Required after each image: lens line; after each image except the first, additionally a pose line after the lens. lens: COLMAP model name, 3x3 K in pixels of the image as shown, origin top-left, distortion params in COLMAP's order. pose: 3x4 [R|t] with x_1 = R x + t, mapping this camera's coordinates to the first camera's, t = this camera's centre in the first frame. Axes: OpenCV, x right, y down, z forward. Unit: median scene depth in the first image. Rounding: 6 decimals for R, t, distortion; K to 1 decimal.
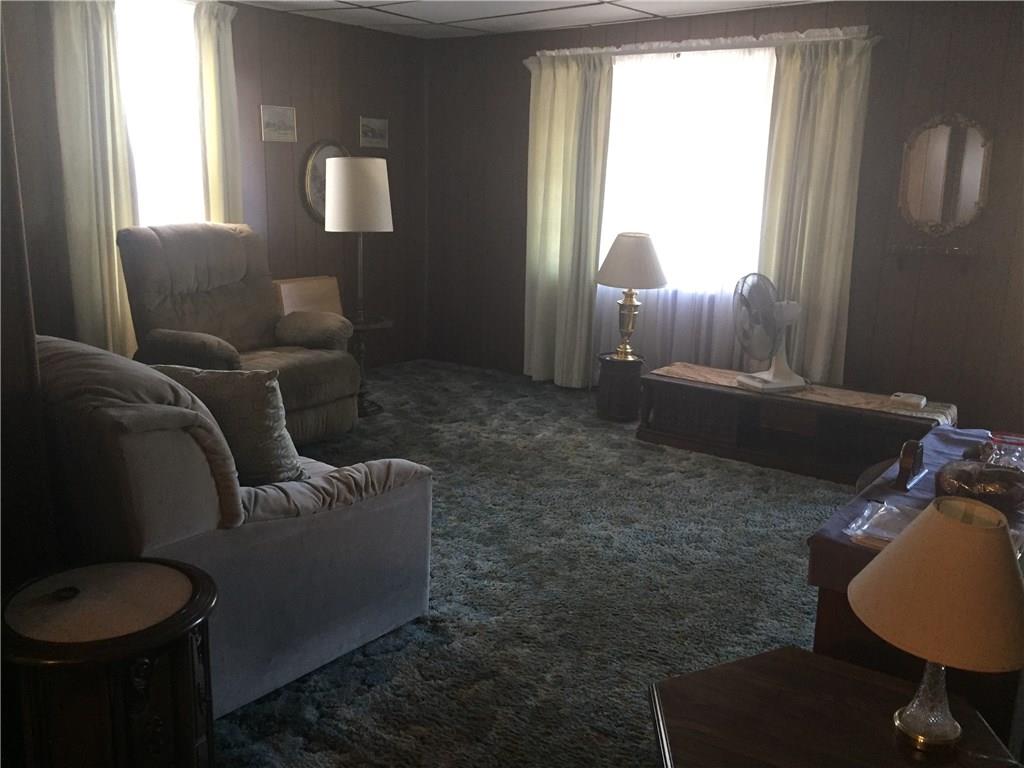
lens RADIAL K [[878.0, 0, 512.0], [0, 878.0, 384.0], [0, 0, 1]] dist [0.075651, -0.122002]
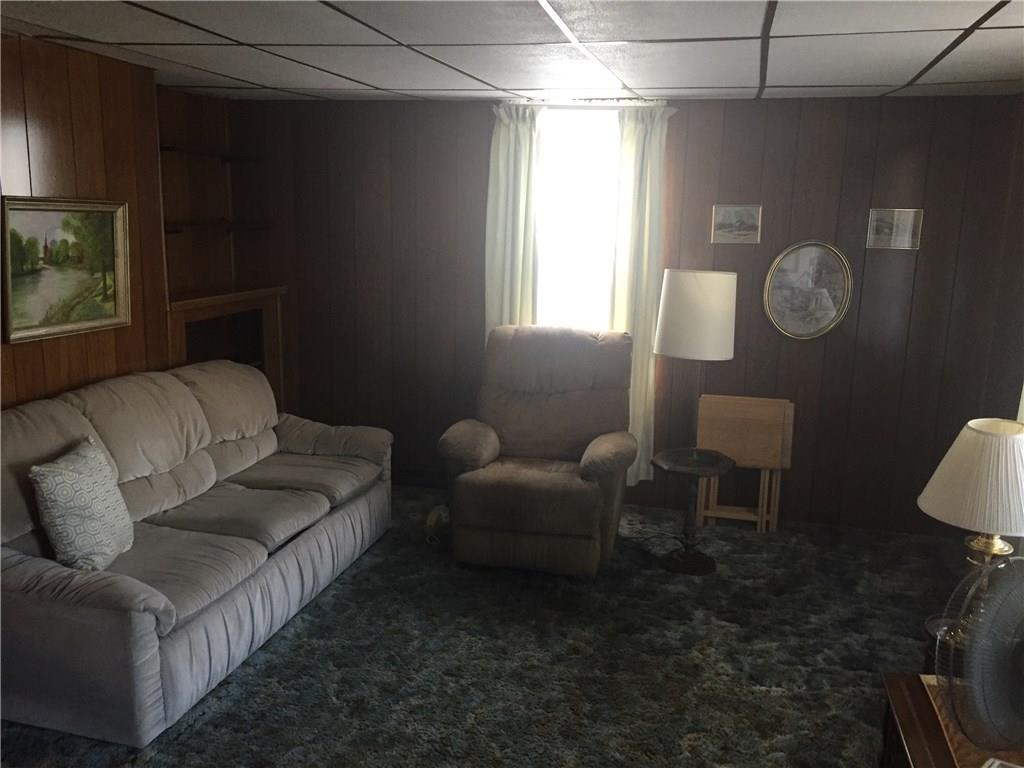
lens RADIAL K [[878.0, 0, 512.0], [0, 878.0, 384.0], [0, 0, 1]] dist [0.075651, -0.122002]
pose [[0.431521, 0.168838, -0.886162, 0.487115], [-0.229322, 0.970590, 0.073254, -0.164702], [0.872469, 0.171606, 0.457548, 0.463037]]
